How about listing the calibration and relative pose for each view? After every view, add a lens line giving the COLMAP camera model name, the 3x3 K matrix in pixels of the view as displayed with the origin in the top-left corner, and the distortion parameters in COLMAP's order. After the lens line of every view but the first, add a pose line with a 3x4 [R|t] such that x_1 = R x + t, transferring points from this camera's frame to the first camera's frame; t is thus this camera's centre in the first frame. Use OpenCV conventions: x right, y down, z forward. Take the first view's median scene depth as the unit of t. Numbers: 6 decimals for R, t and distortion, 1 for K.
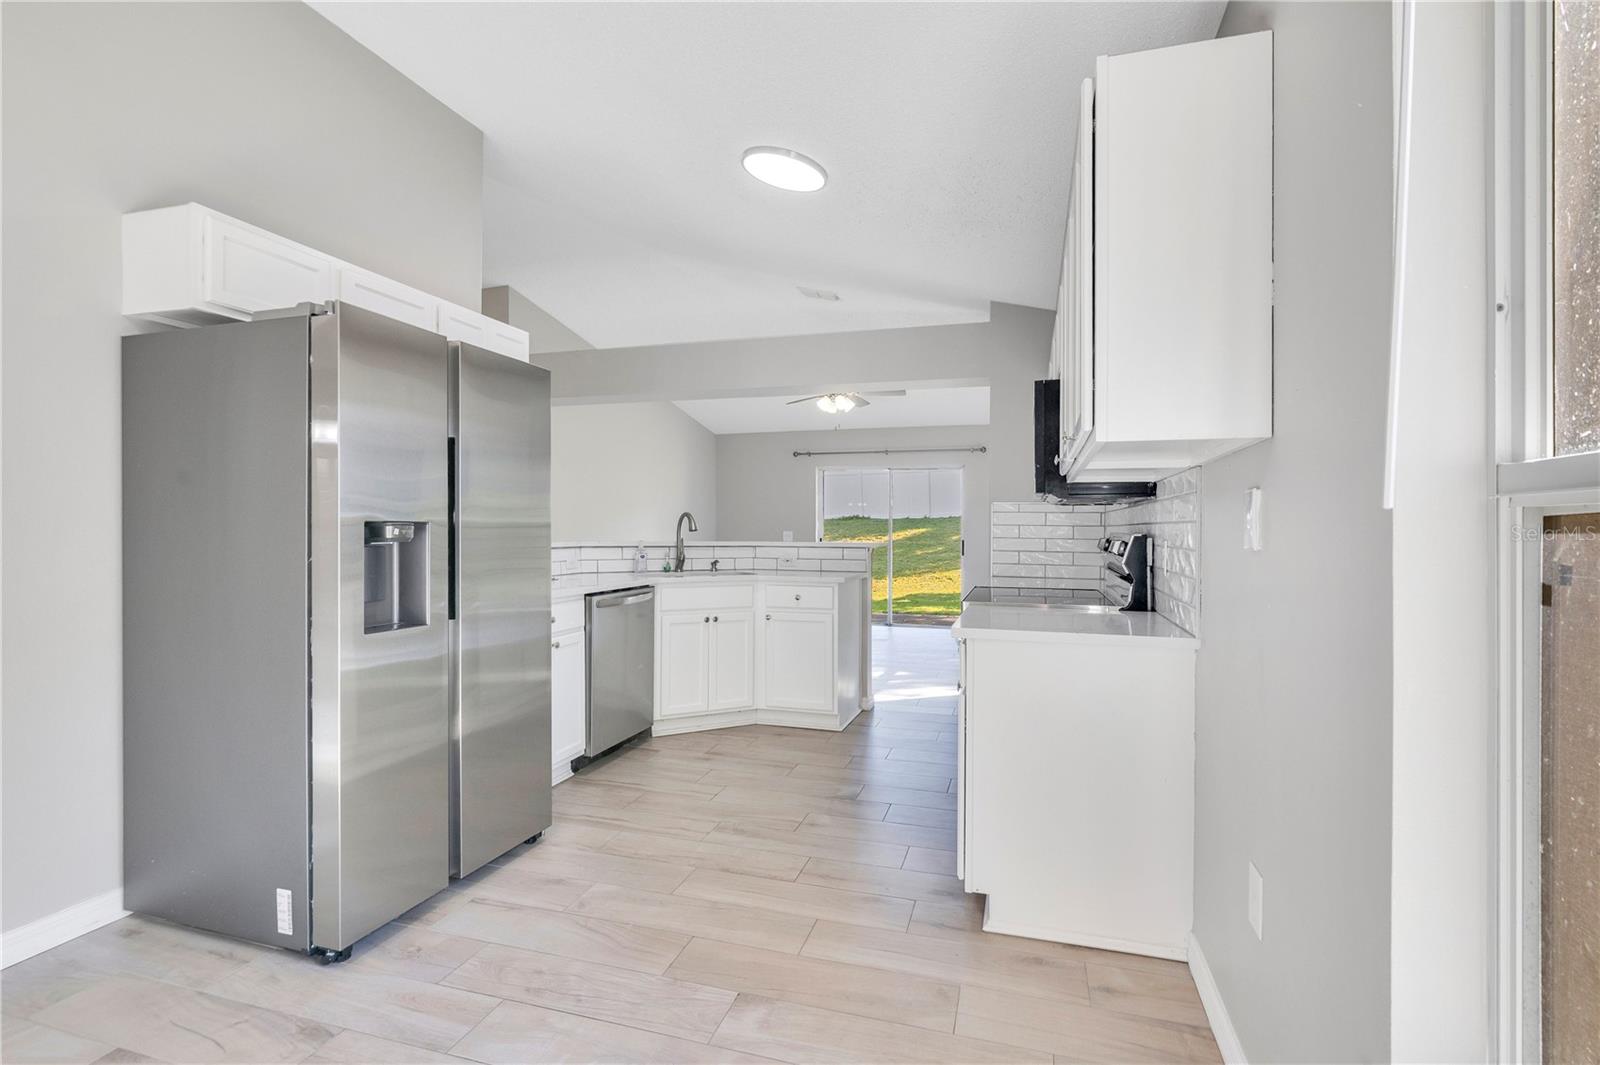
lens RADIAL K [[753.1, 0, 804.1], [0, 753.1, 526.0], [0, 0, 1]] dist [0.010981, -0.000097]
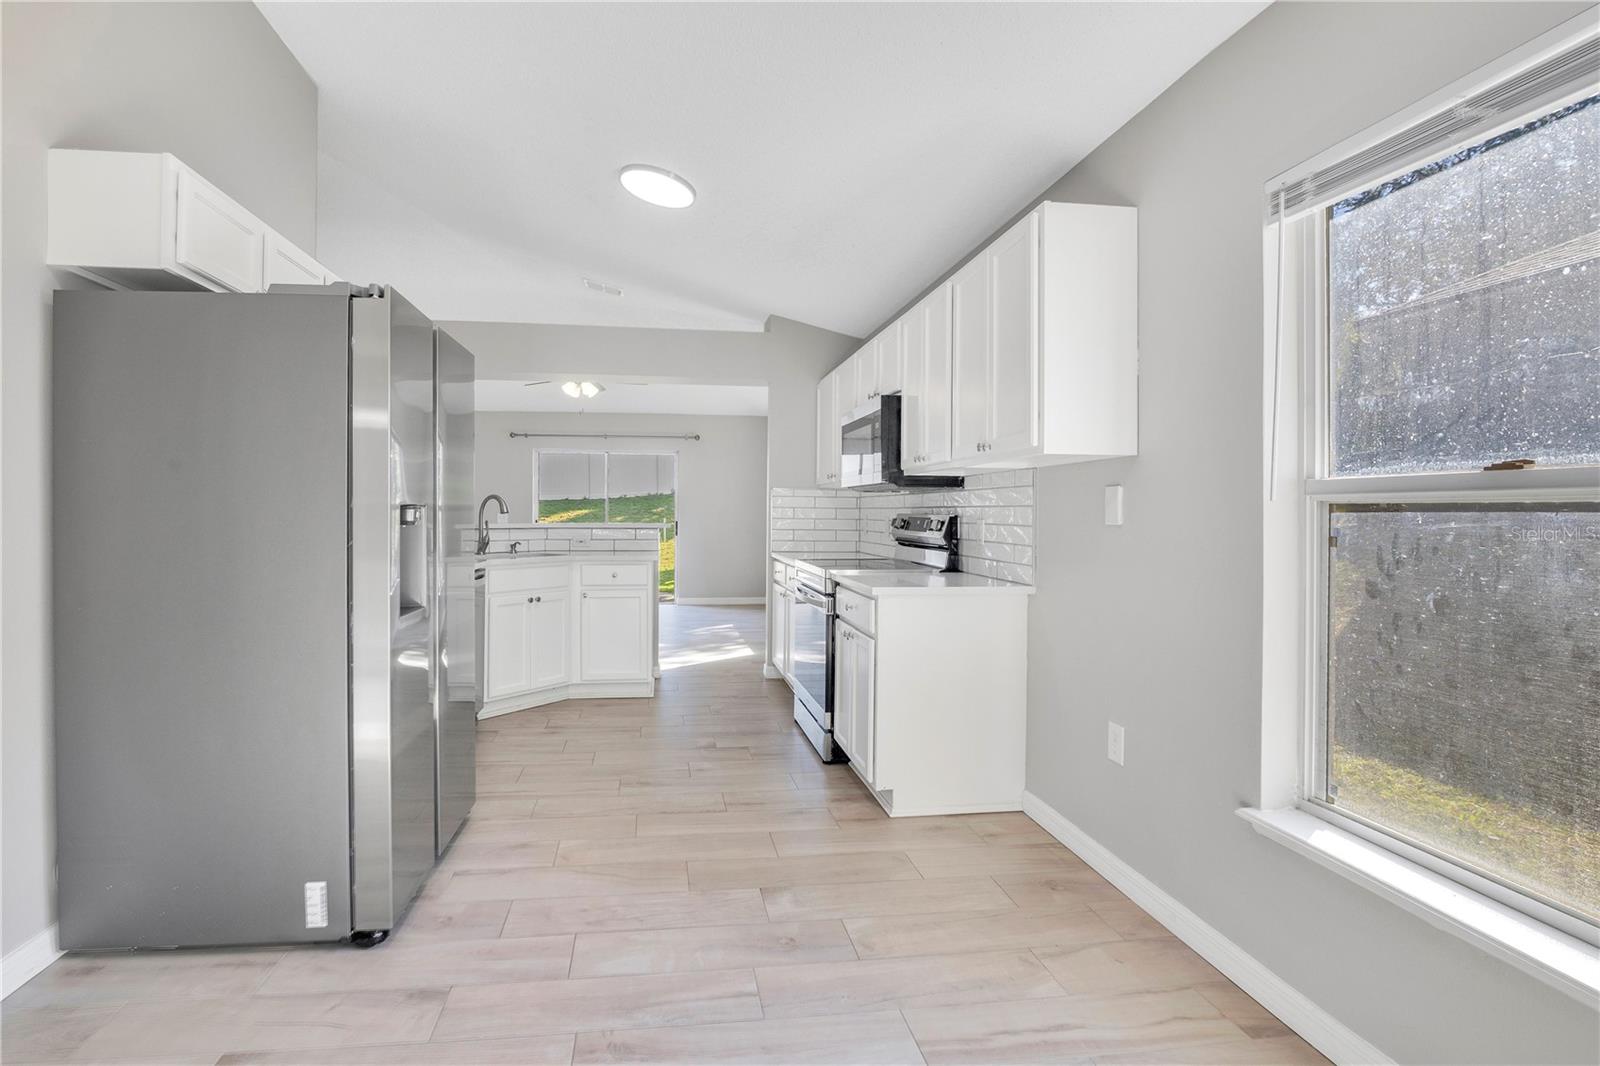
lens RADIAL K [[753.1, 0, 746.3], [0, 753.1, 505.3], [0, 0, 1]] dist [0.010981, -0.000097]
pose [[0.917449, 0.001600, 0.397850, -0.503501], [-0.000432, 0.999995, -0.003024, -0.001991], [-0.397852, 0.002602, 0.917446, -0.101677]]
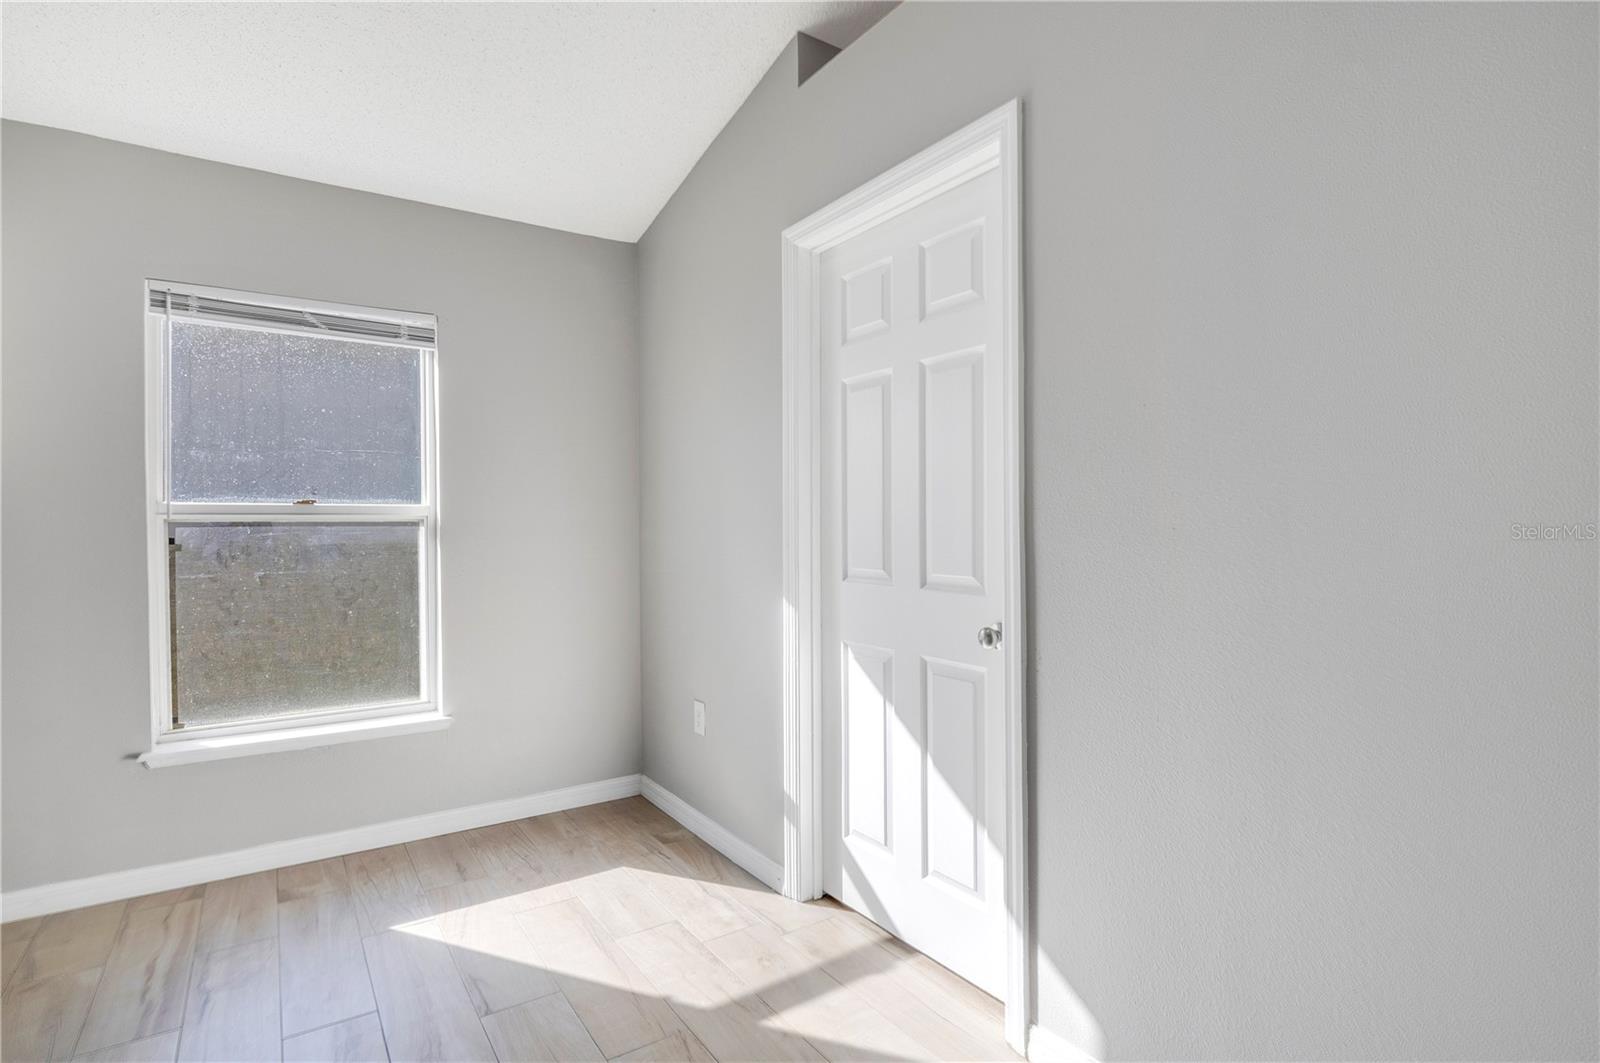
lens RADIAL K [[753.1, 0, 789.0], [0, 753.1, 531.7], [0, 0, 1]] dist [0.010981, -0.000097]
pose [[-0.788329, -0.002726, 0.615248, -1.046130], [0.002395, 0.999969, 0.007499, 0.002684], [-0.615250, 0.007385, -0.788298, 0.708275]]
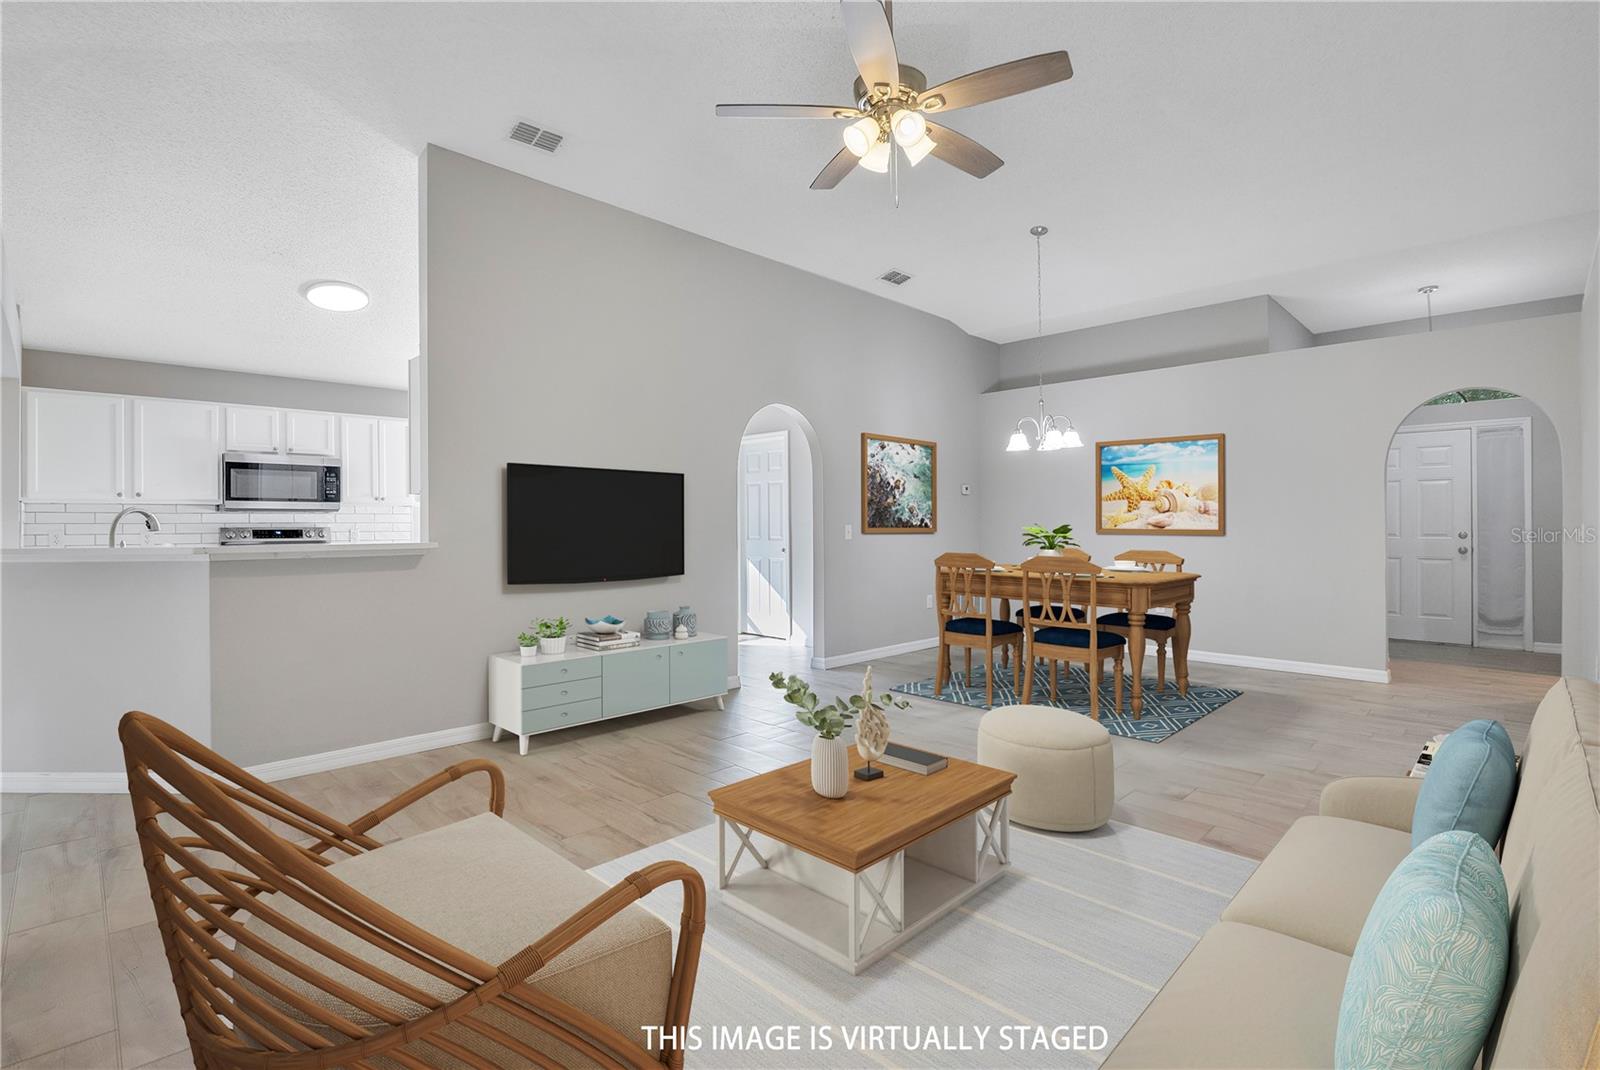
lens RADIAL K [[753.1, 0, 796.2], [0, 753.1, 532.1], [0, 0, 1]] dist [0.010981, -0.000097]
pose [[-0.883582, -0.000568, 0.468275, -2.346497], [0.001283, 0.999993, 0.003633, 0.019138], [-0.468274, 0.003811, -0.883575, 2.894178]]
